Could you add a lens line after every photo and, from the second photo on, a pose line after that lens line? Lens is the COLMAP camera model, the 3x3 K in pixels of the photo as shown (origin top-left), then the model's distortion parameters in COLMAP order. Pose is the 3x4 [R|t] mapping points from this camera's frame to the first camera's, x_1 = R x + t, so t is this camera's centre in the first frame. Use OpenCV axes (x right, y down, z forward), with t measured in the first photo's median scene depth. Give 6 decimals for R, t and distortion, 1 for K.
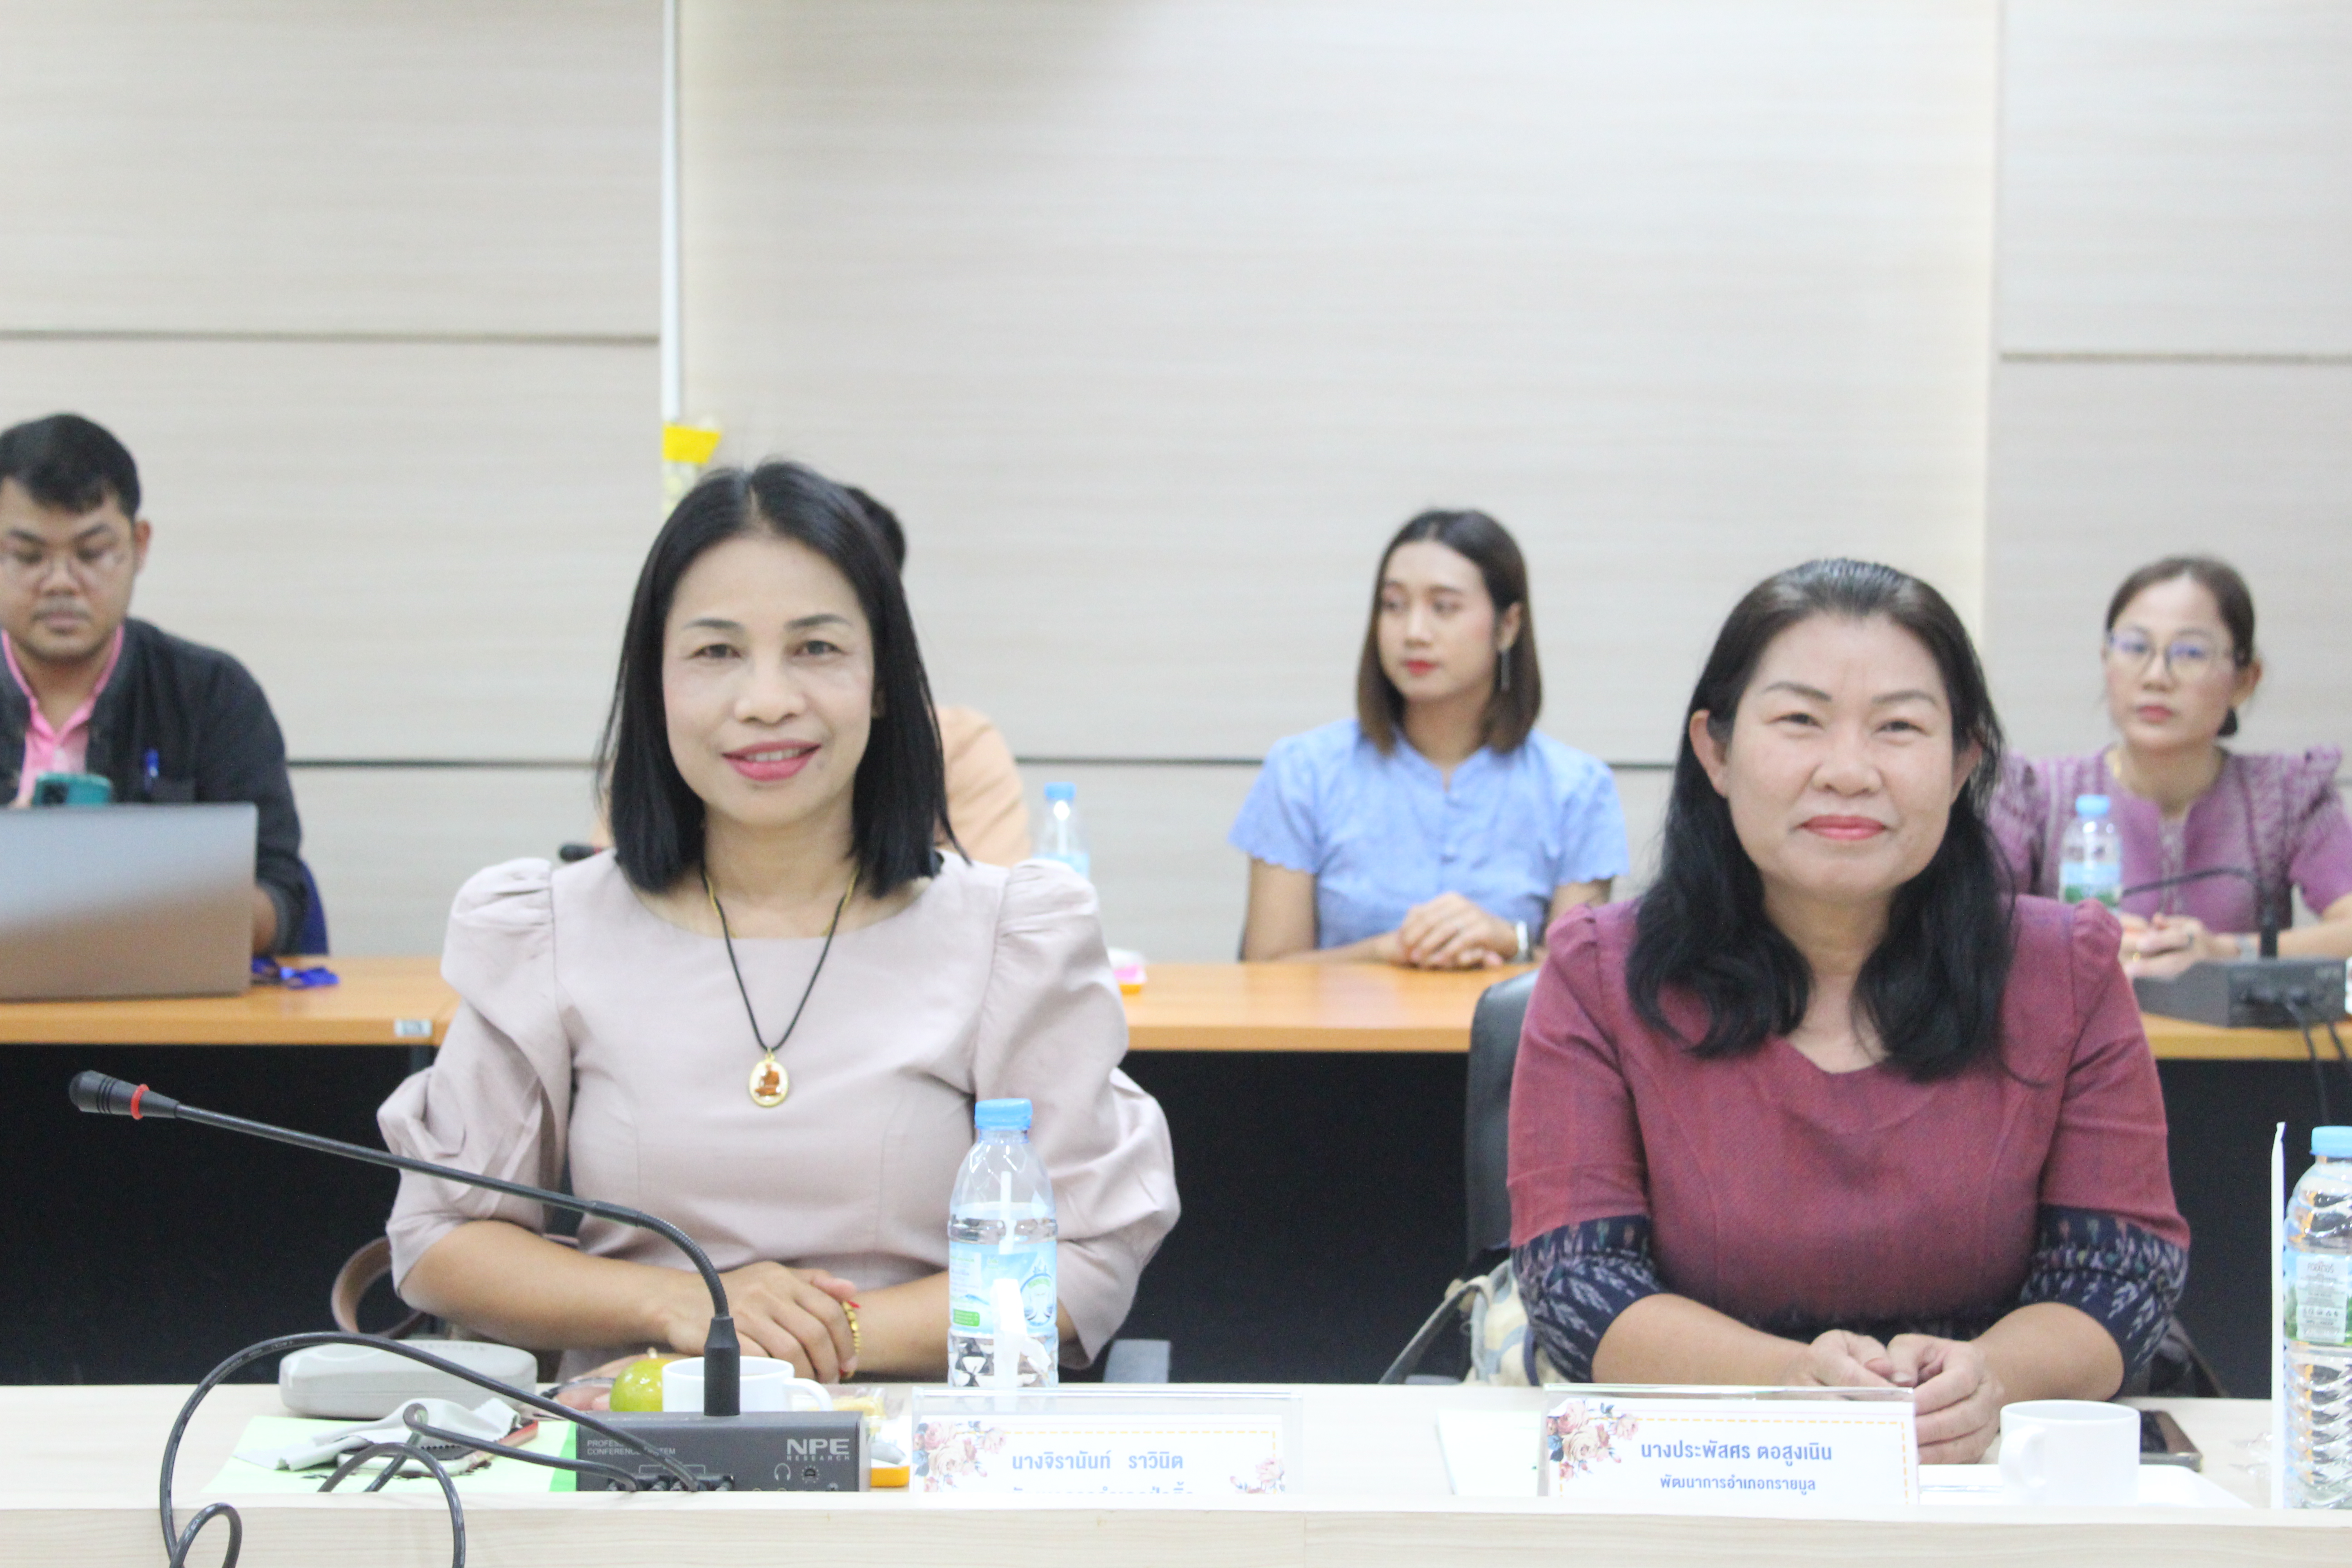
lens RADIAL K [[4820.9, 0, 1172.4], [0, 4820.9, 777.2], [0, 0, 1]] dist [-0.004756, 0.000000]
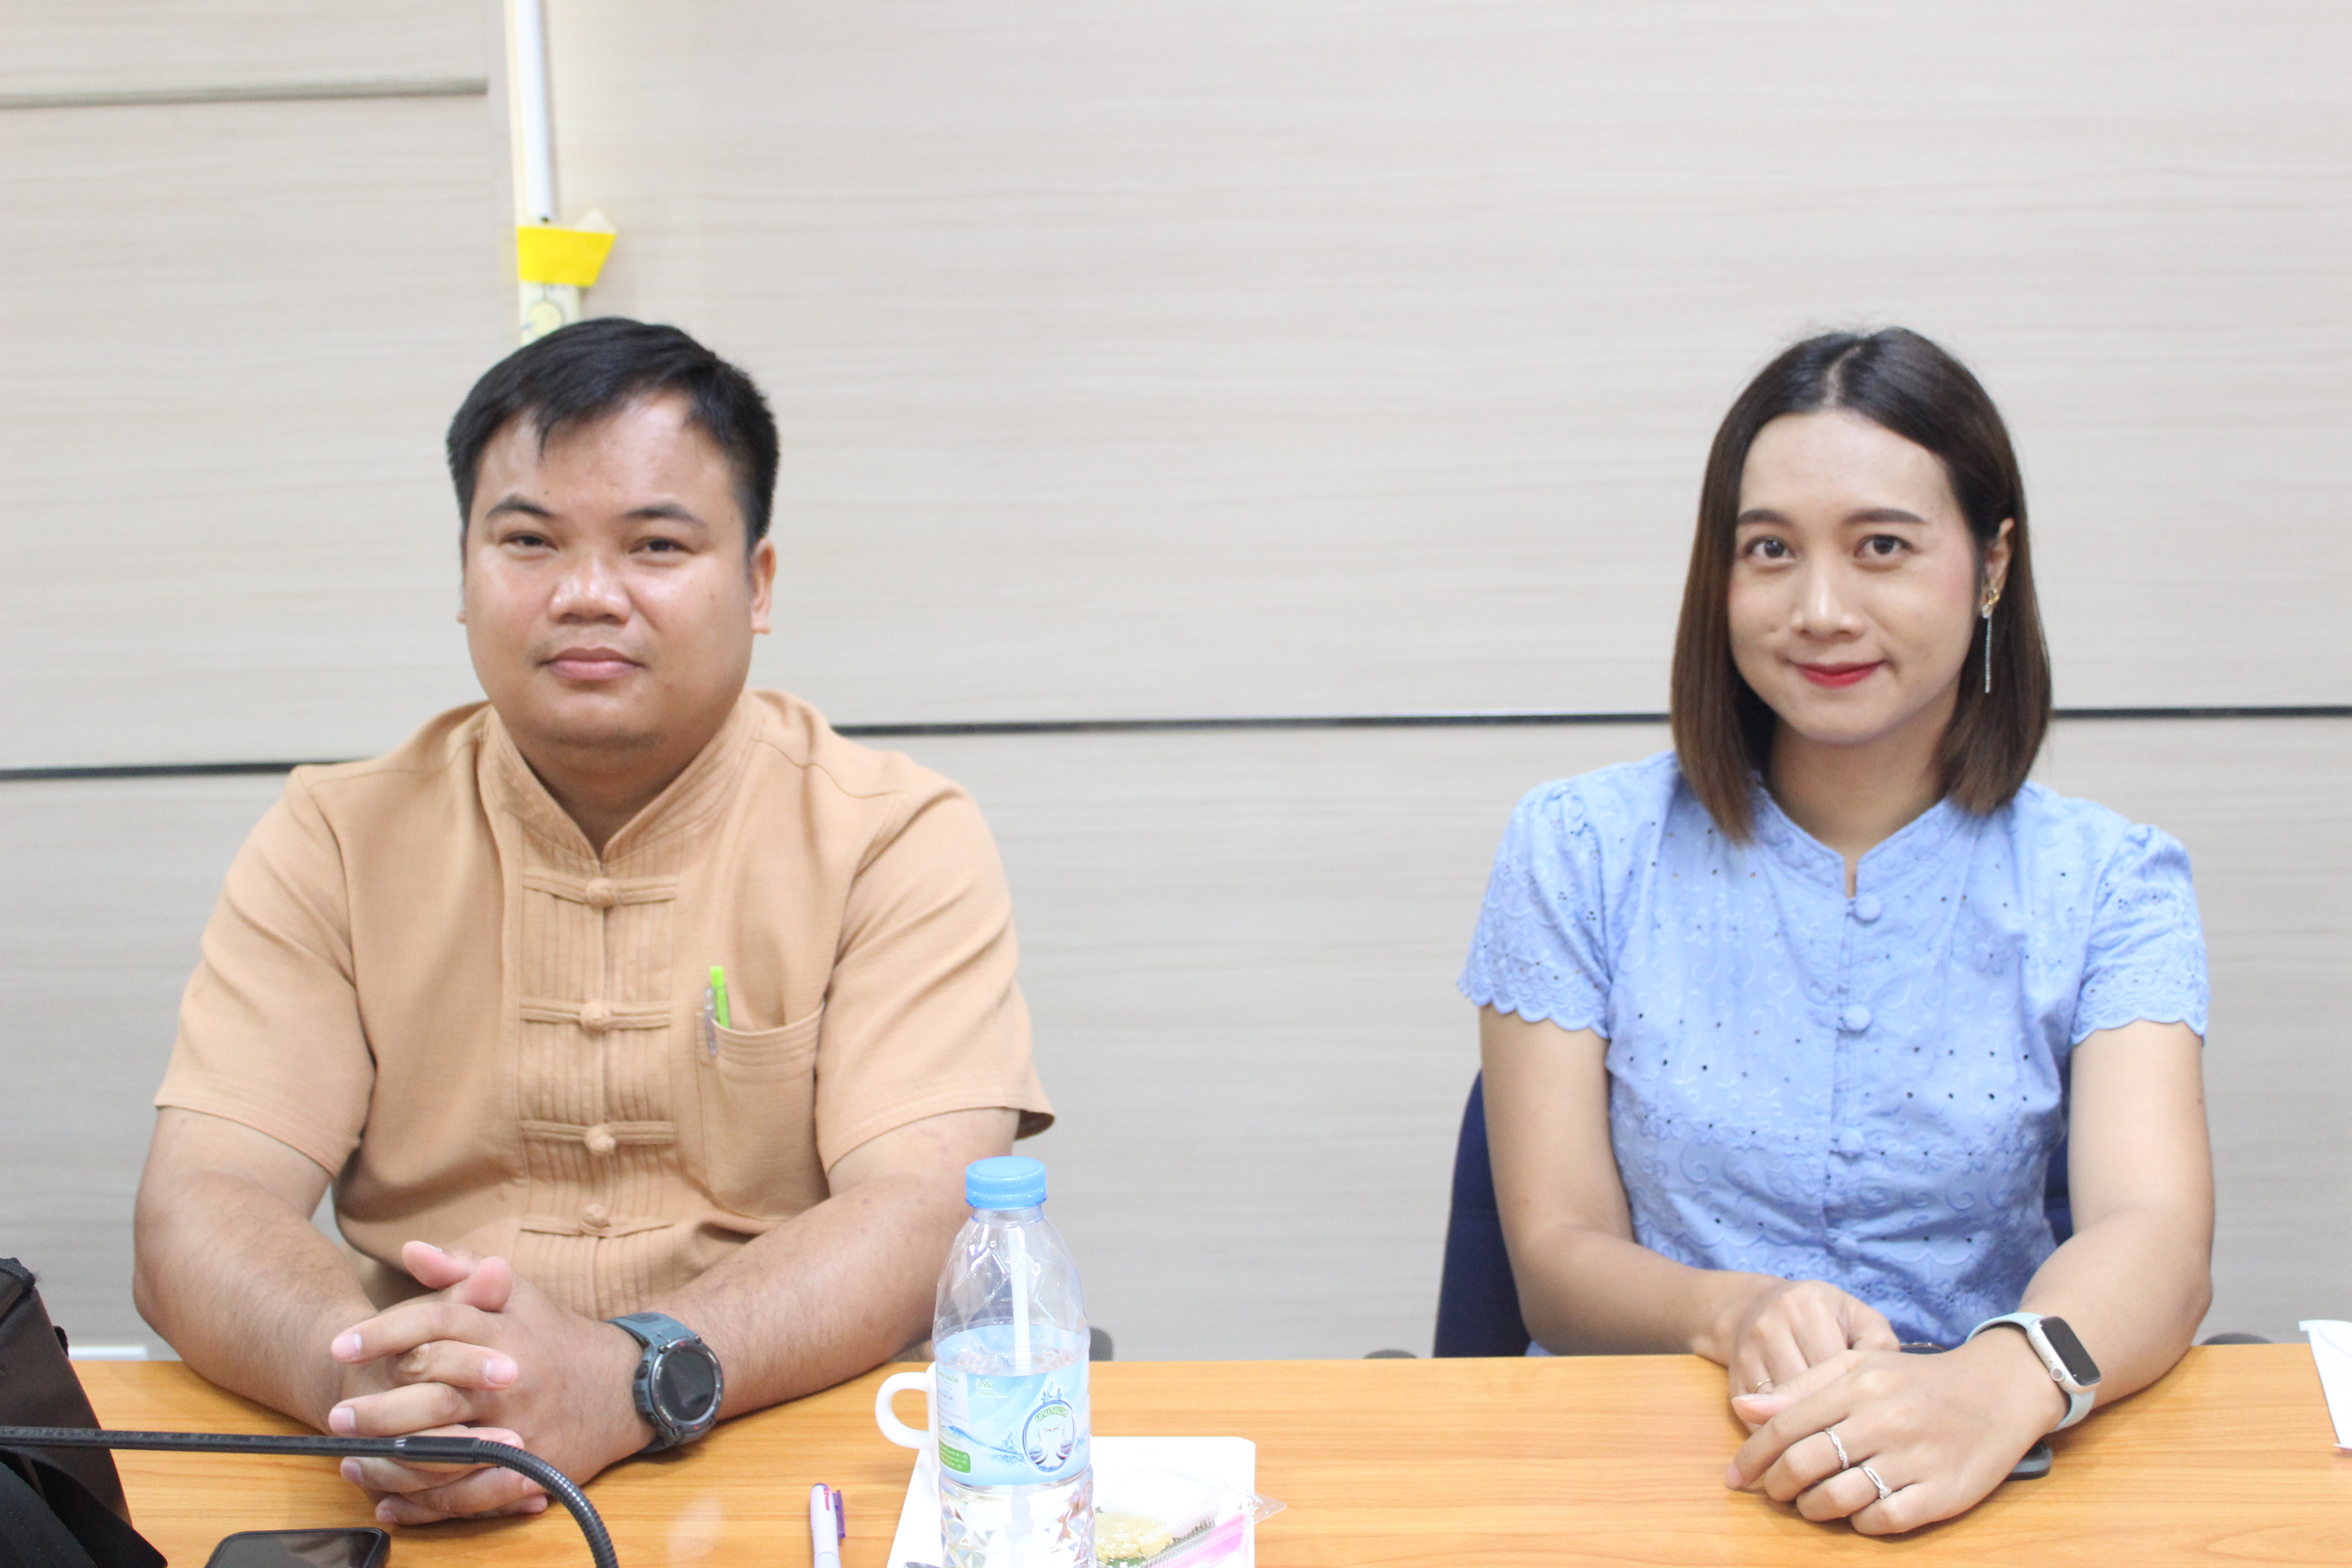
lens RADIAL K [[3042.4, 0, 1183.2], [0, 3042.4, 793.6], [0, 0, 1]] dist [-0.123593, 0.000000]
pose [[0.996063, -0.019240, -0.086533, 0.014688], [0.028473, 0.993877, 0.106763, -0.043986], [0.083949, -0.108806, 0.990512, 0.692510]]
